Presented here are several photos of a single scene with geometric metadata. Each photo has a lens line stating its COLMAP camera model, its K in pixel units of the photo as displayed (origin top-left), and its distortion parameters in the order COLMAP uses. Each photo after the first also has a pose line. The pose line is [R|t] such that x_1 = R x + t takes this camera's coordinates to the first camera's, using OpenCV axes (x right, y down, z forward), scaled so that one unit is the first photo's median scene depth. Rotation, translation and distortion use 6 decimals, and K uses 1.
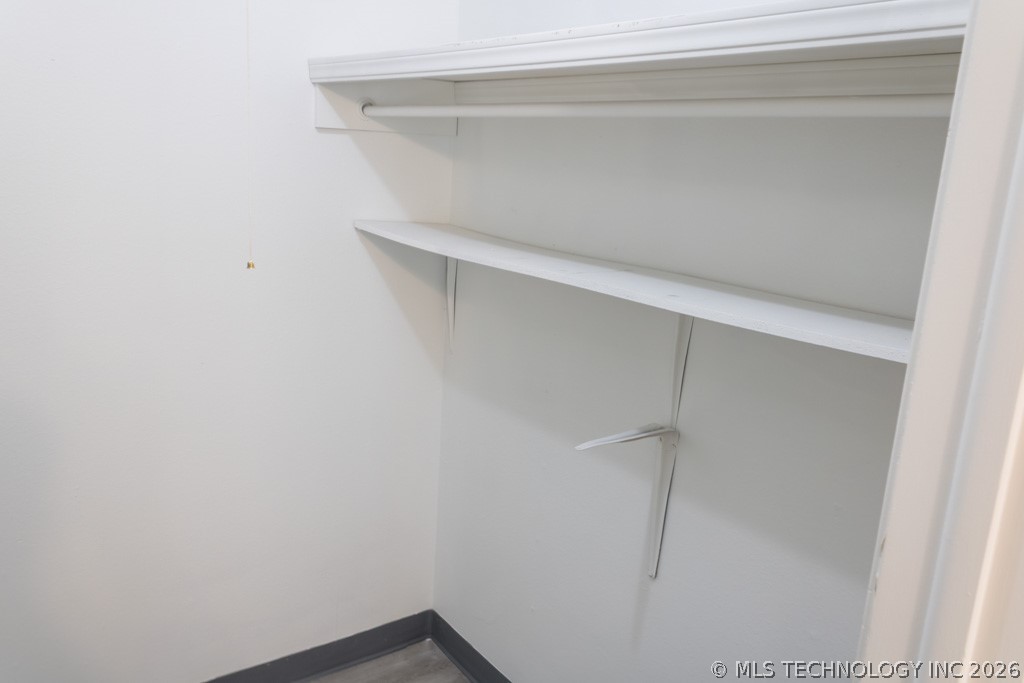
lens RADIAL K [[827.5, 0, 533.8], [0, 827.5, 342.1], [0, 0, 1]] dist [0.033069, -0.013456]
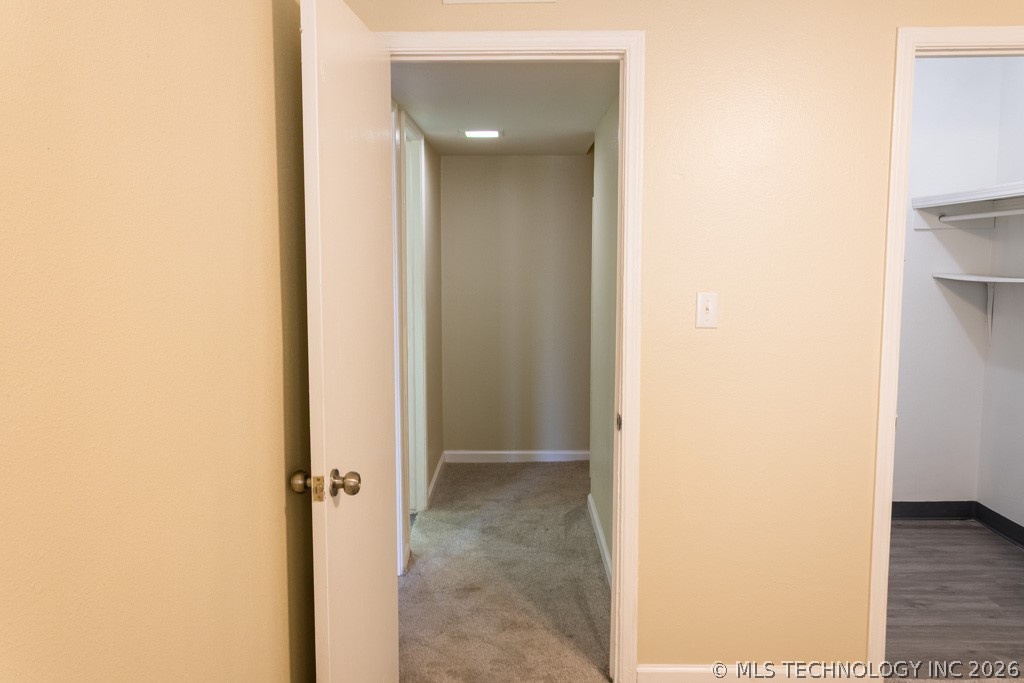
lens RADIAL K [[827.5, 0, 515.0], [0, 827.5, 343.0], [0, 0, 1]] dist [0.033069, -0.013456]
pose [[0.773187, 0.003422, -0.634169, 0.296458], [-0.089891, 0.990480, -0.104252, 0.338983], [0.627775, 0.137613, 0.766134, -1.214667]]
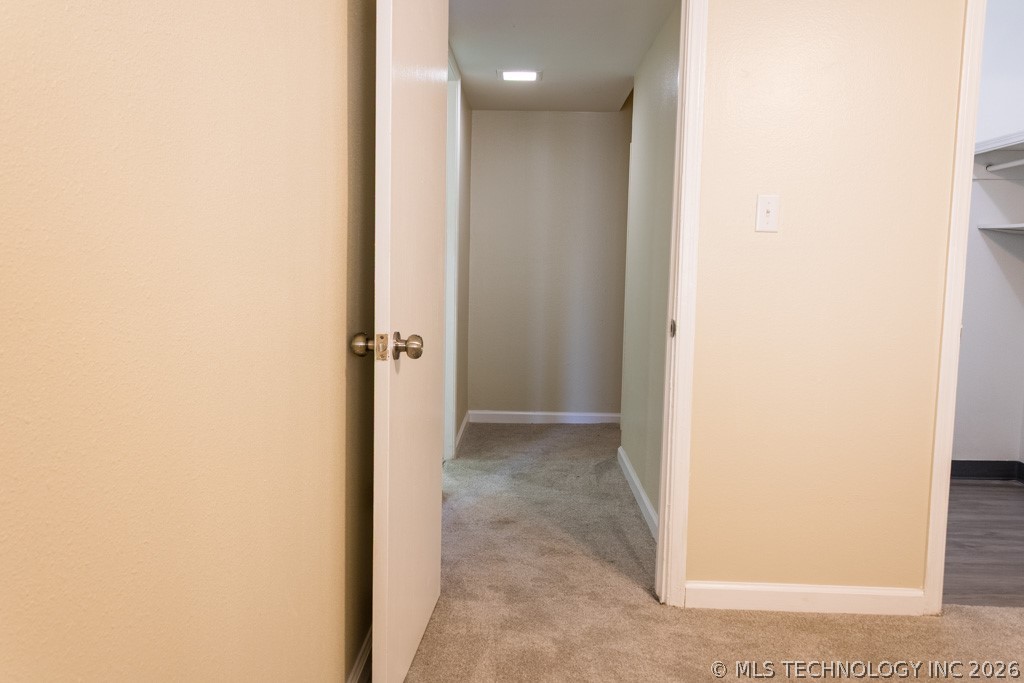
lens RADIAL K [[827.5, 0, 508.3], [0, 827.5, 341.0], [0, 0, 1]] dist [0.033069, -0.013456]
pose [[0.763286, 0.011840, -0.645953, 0.225935], [-0.112813, 0.986914, -0.115214, 0.502604], [0.636136, 0.160813, 0.754633, -1.212311]]
